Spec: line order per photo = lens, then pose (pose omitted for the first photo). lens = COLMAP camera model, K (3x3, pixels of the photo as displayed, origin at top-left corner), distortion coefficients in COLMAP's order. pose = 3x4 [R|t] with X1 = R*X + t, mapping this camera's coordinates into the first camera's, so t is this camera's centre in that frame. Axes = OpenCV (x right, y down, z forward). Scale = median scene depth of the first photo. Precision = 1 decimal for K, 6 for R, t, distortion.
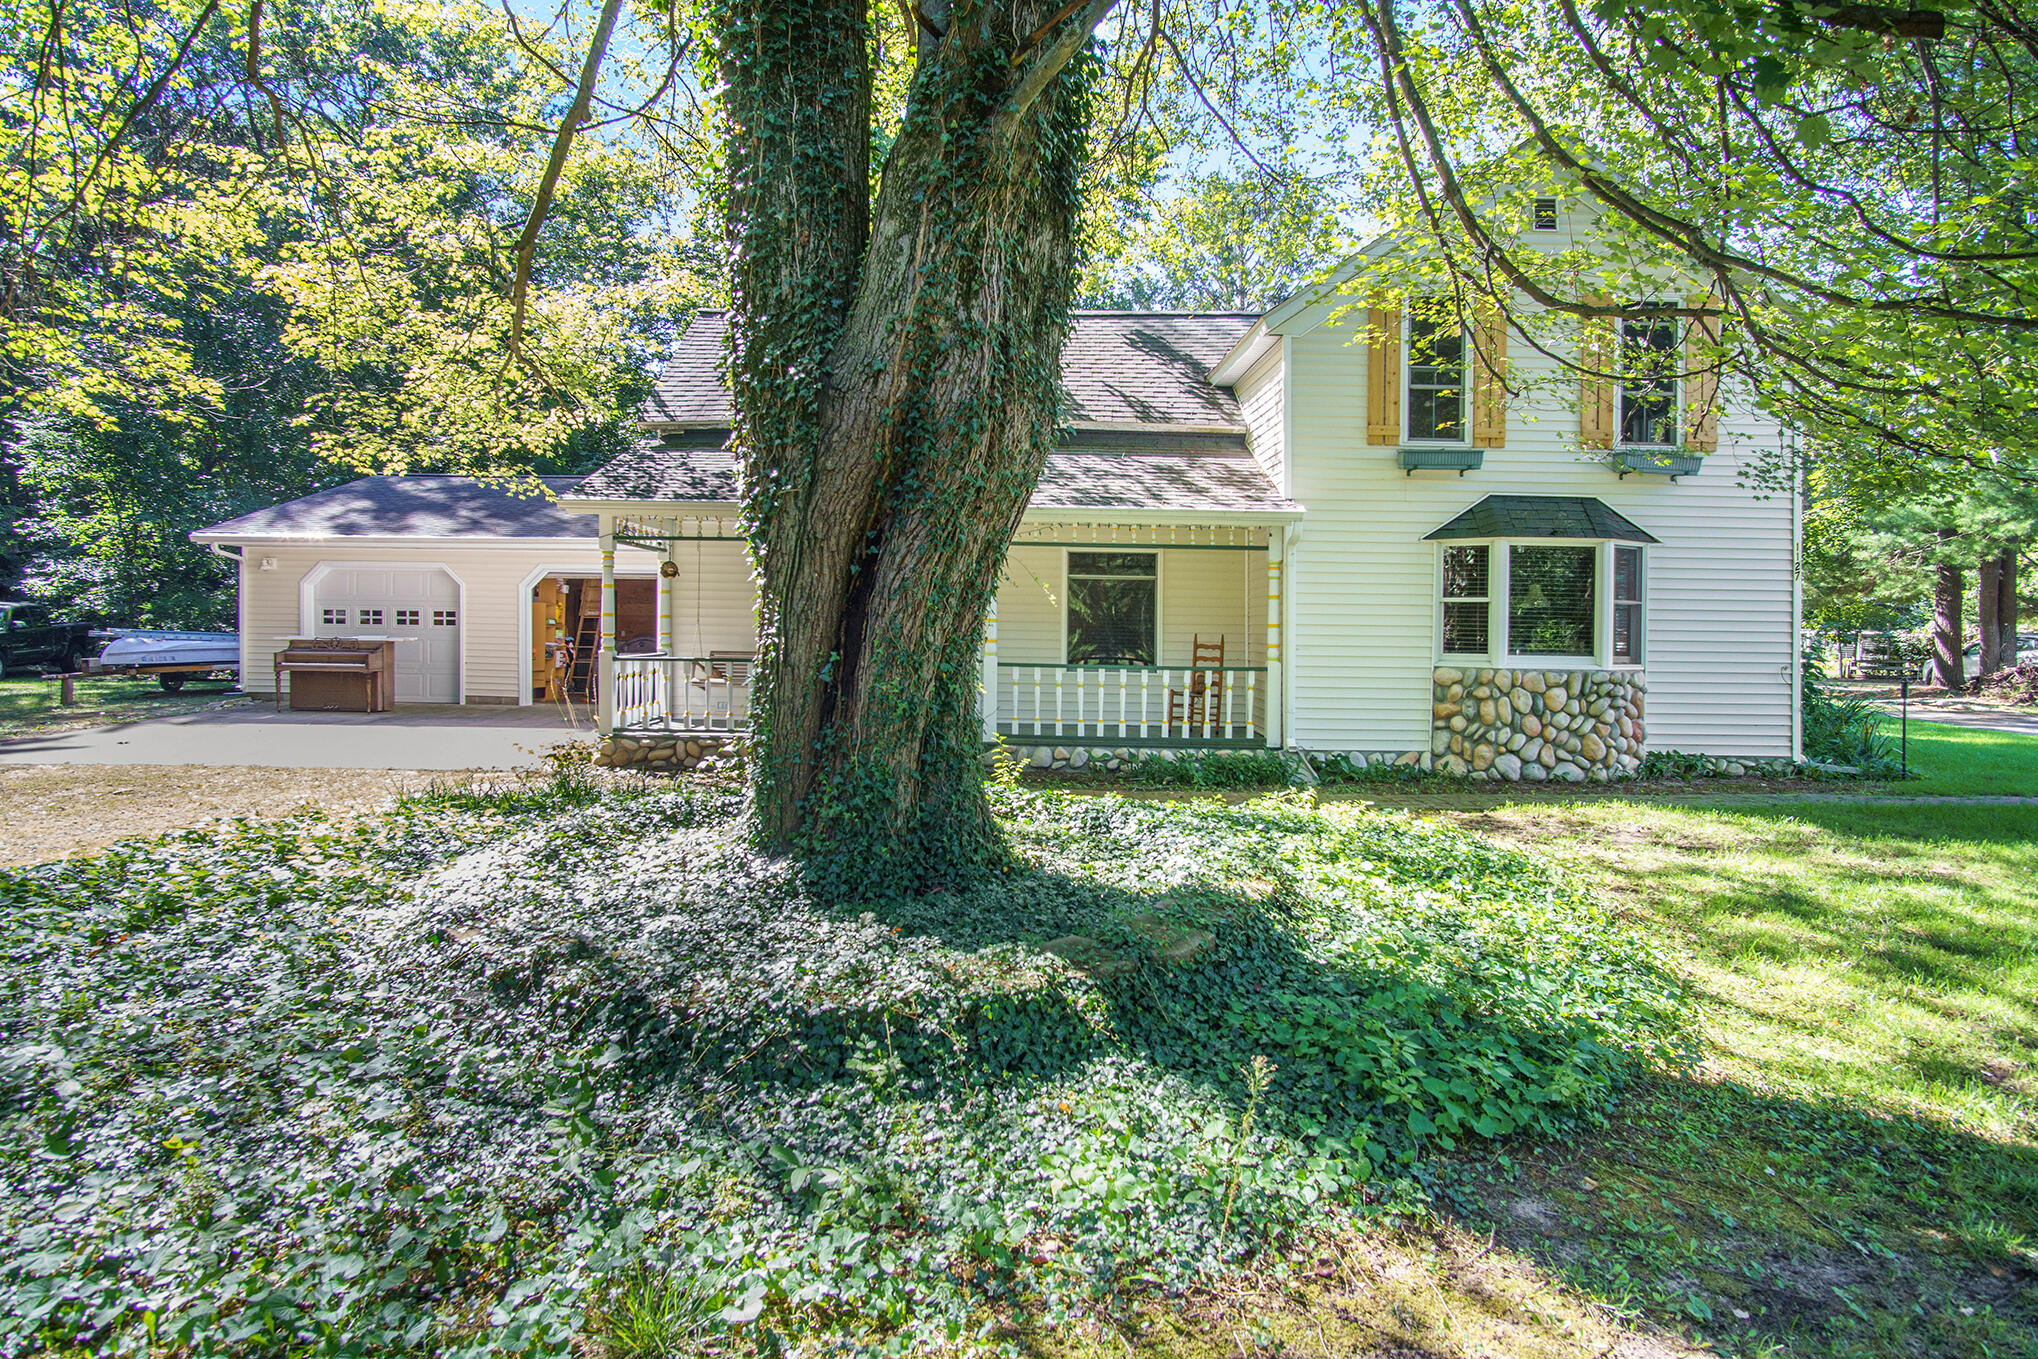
lens RADIAL K [[1140.4, 0, 1013.2], [0, 1140.4, 674.2], [0, 0, 1]] dist [-0.046103, -0.001504]
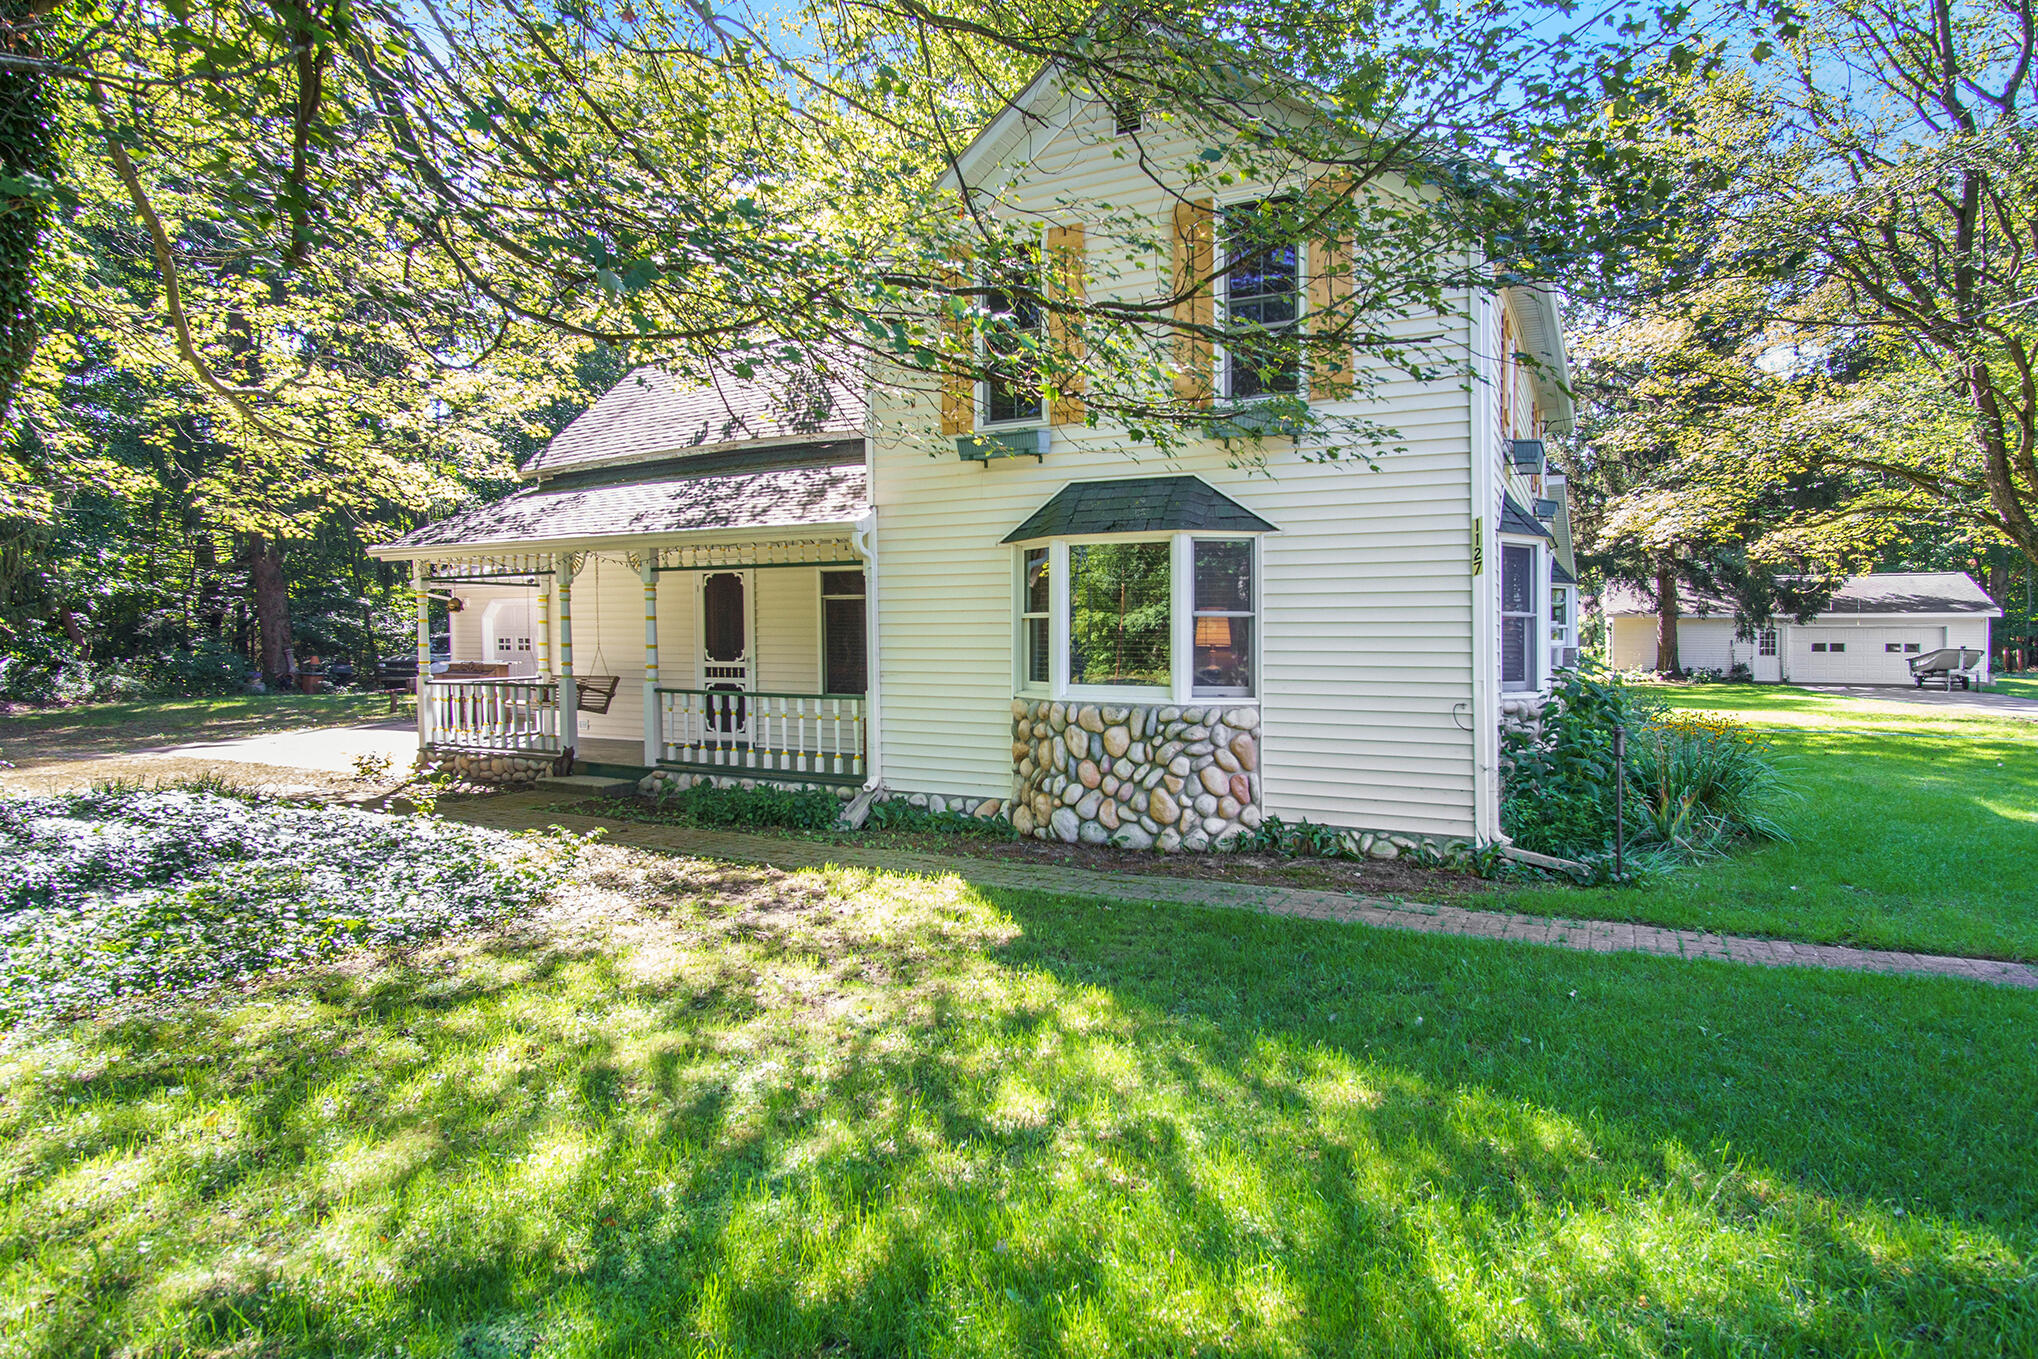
lens RADIAL K [[1140.4, 0, 1038.9], [0, 1140.4, 673.7], [0, 0, 1]] dist [-0.046103, -0.001504]
pose [[0.884040, 0.001096, -0.467409, 0.795530], [-0.004816, 0.999966, -0.006765, -0.018578], [0.467386, 0.008232, 0.884015, 0.282395]]
